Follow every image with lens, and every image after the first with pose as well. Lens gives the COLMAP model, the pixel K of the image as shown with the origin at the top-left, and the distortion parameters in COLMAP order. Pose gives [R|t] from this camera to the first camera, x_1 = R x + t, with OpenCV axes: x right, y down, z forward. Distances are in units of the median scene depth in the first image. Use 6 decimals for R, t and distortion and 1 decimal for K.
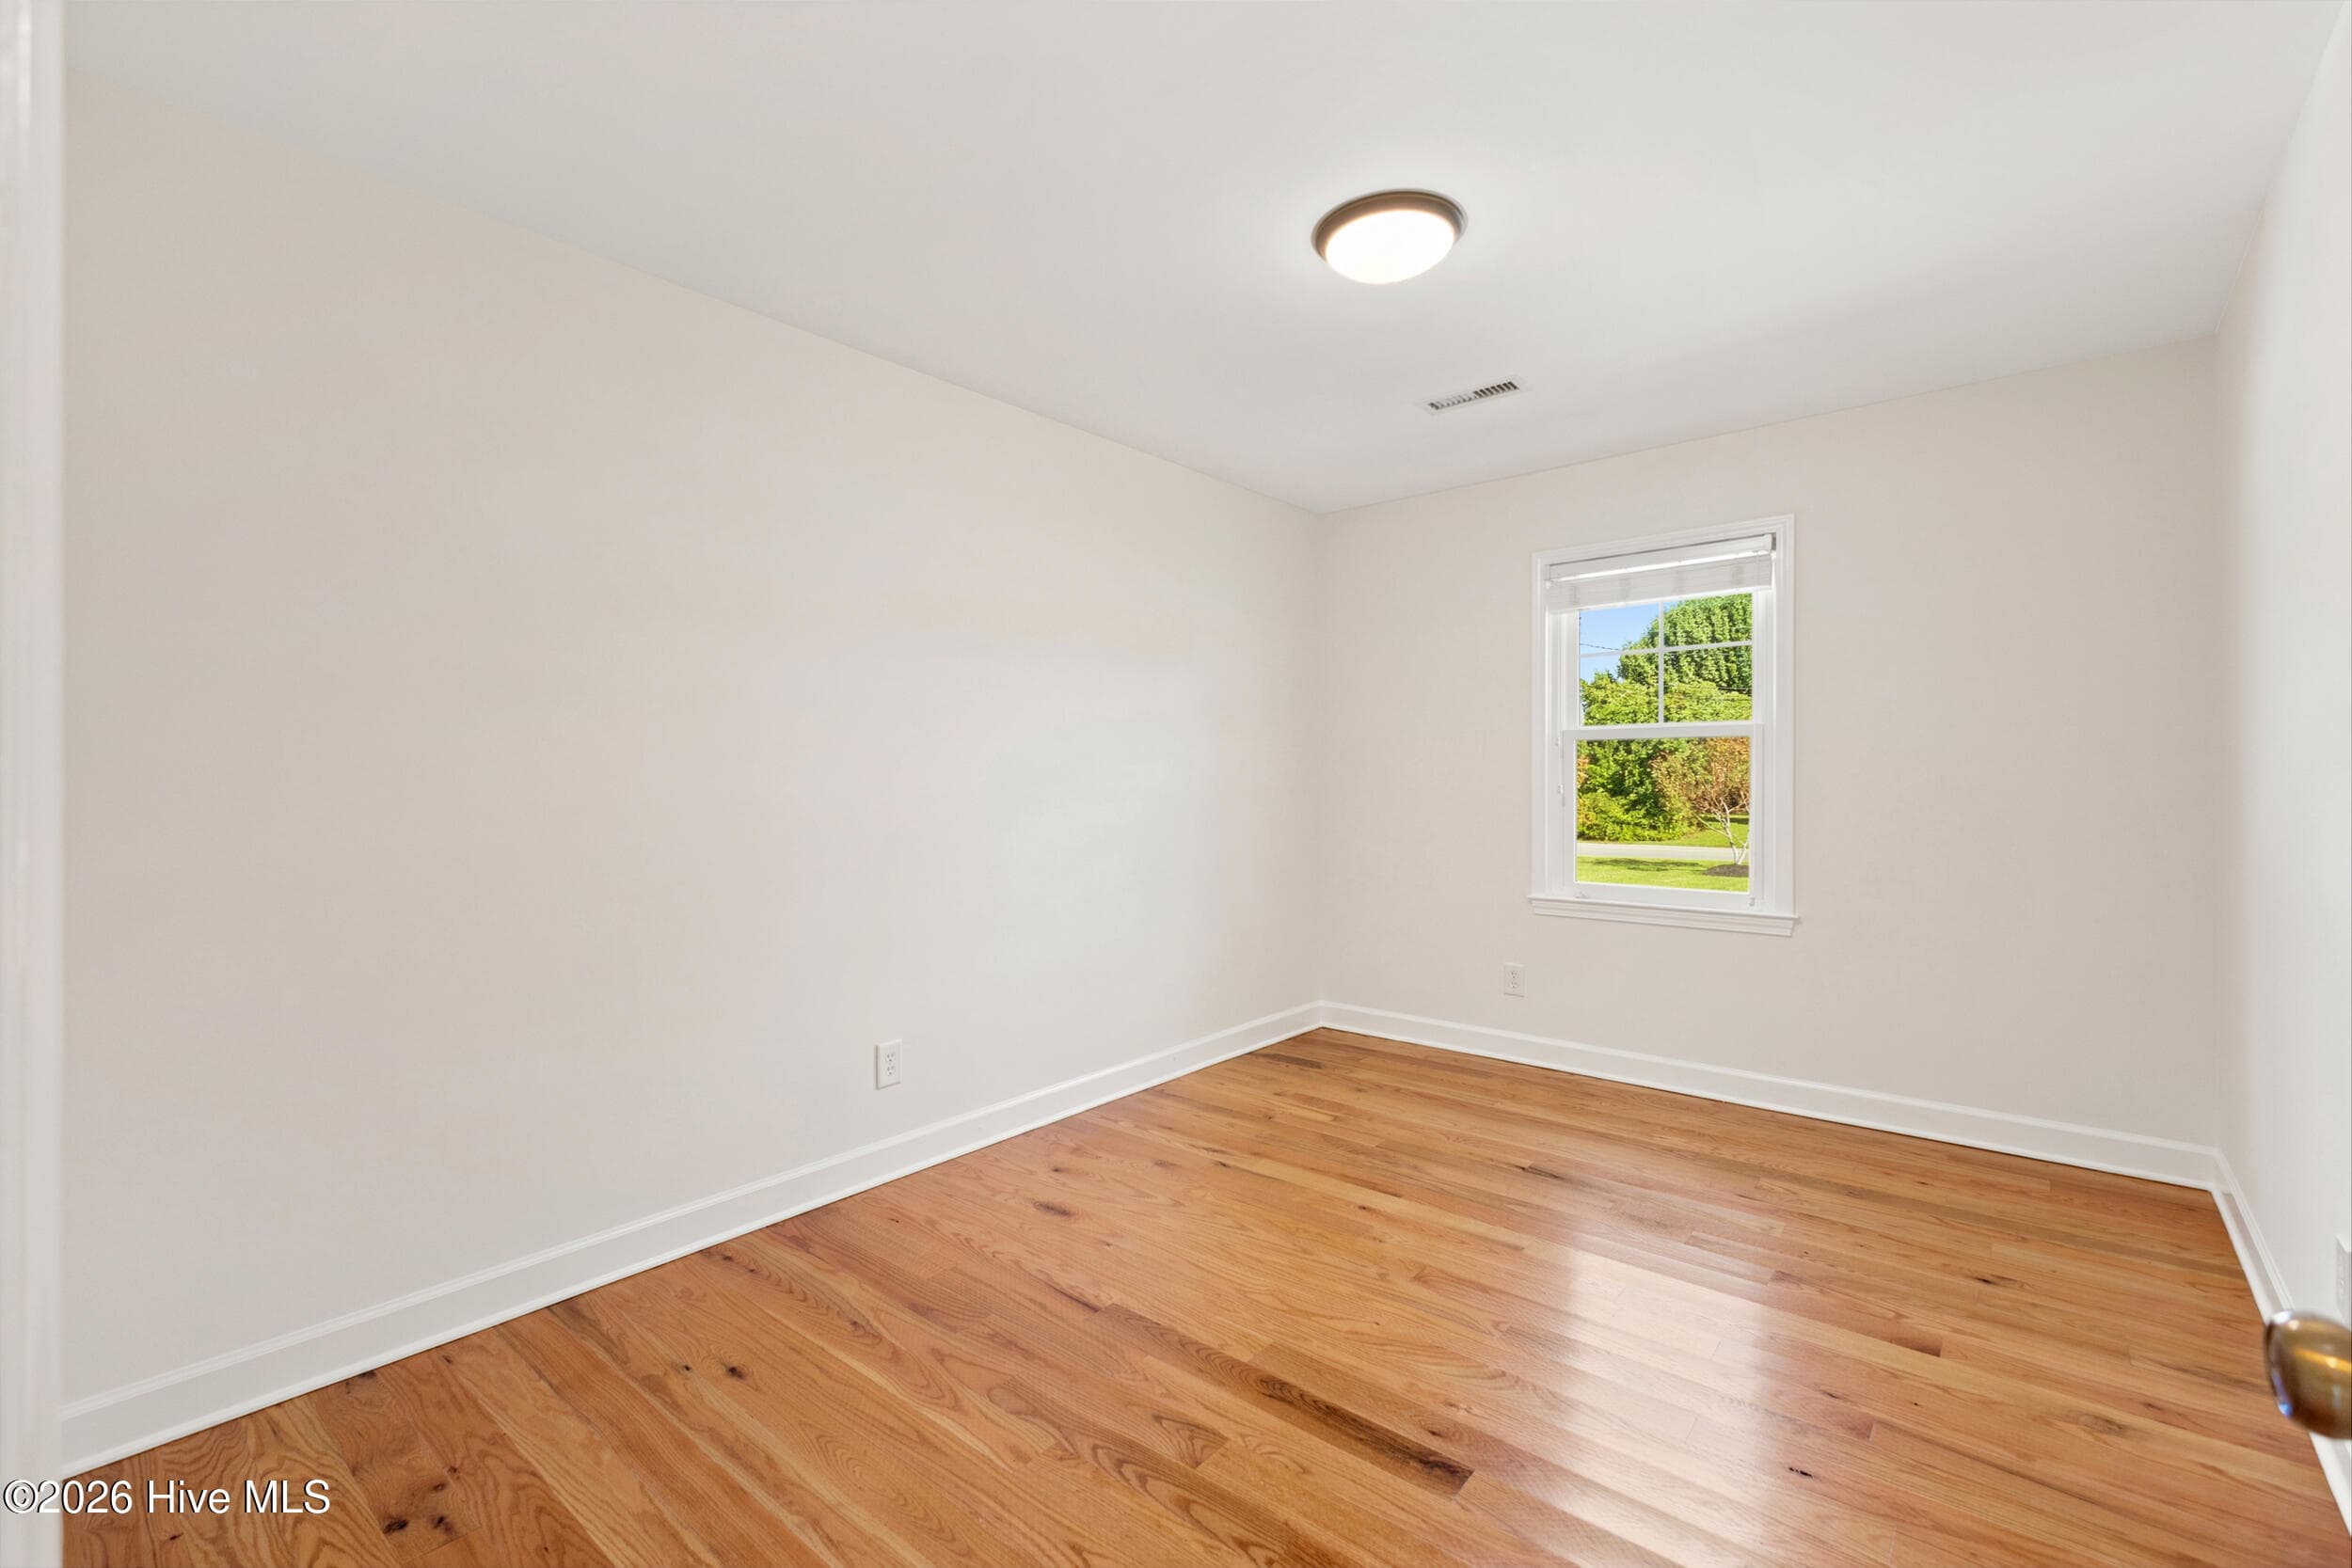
lens RADIAL K [[1017.0, 0, 1176.0], [0, 1017.0, 774.0], [0, 0, 1]] dist [0.019142, -0.005864]
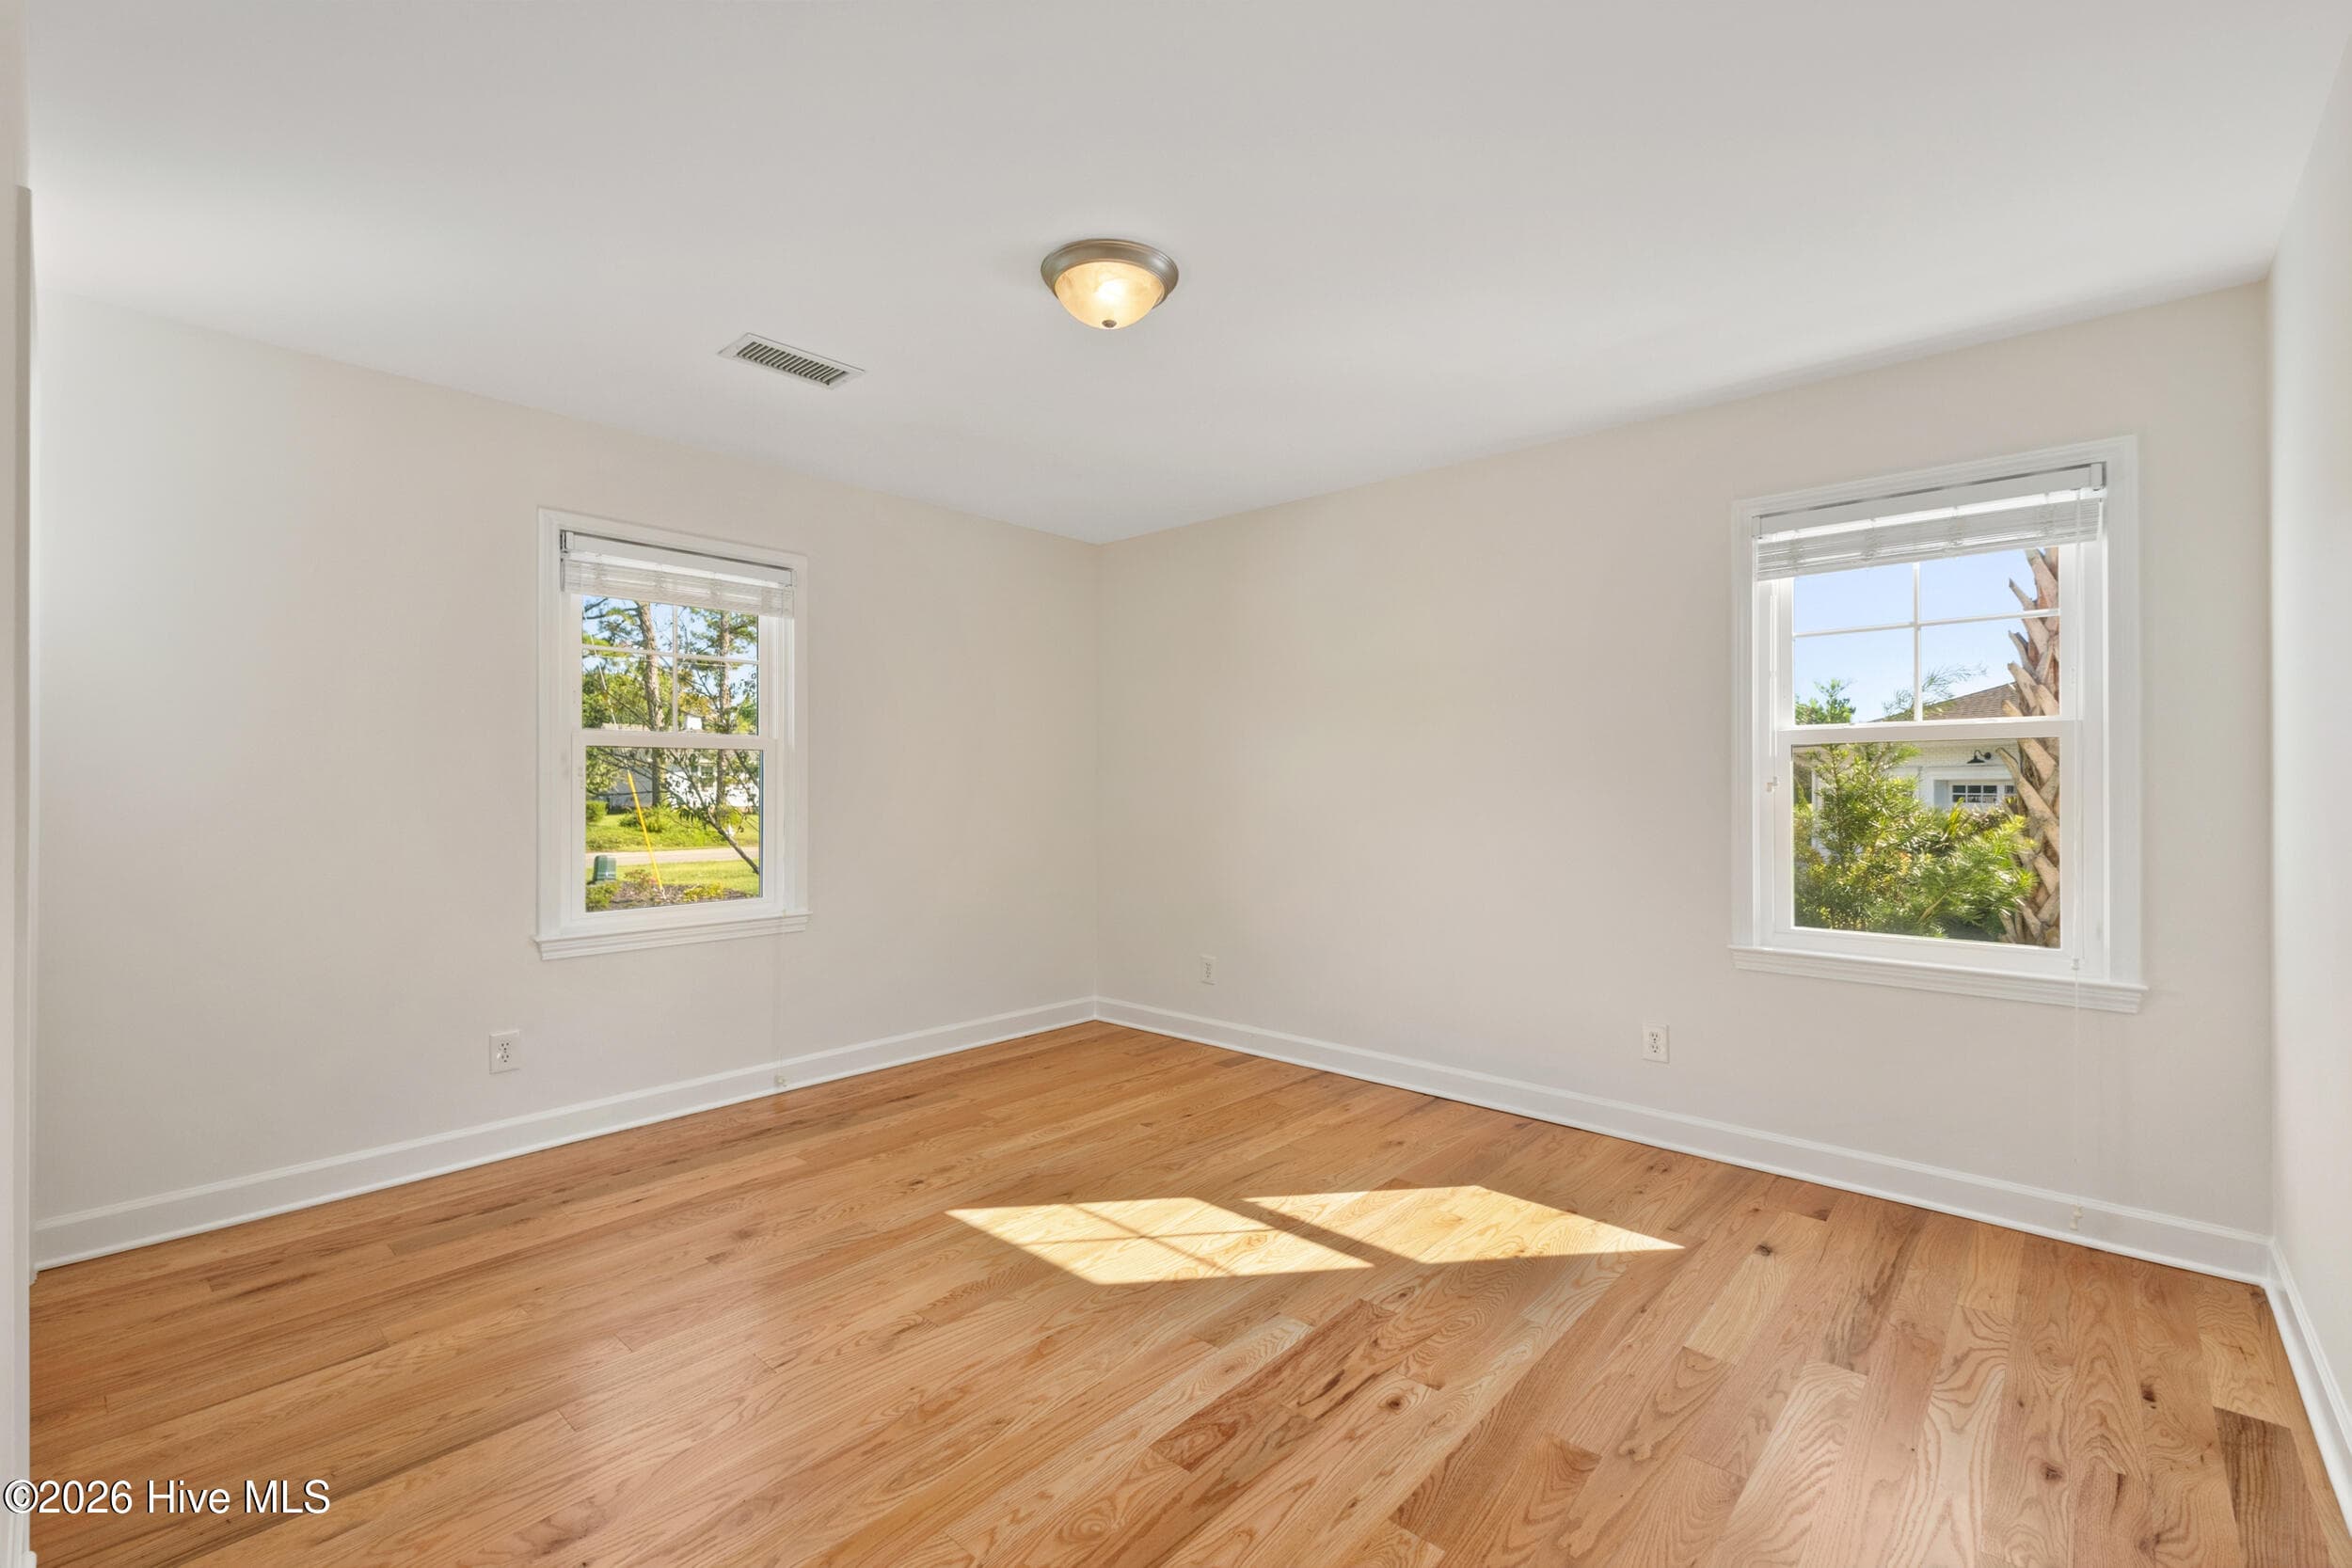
lens RADIAL K [[1354.9, 0, 1178.9], [0, 1354.9, 775.4], [0, 0, 1]] dist [0.009867, 0.001446]
pose [[0.986939, 0.010370, -0.160759, 0.302872], [-0.011420, 0.999919, -0.005612, 0.004360], [0.160688, 0.007374, 0.986978, -0.234585]]
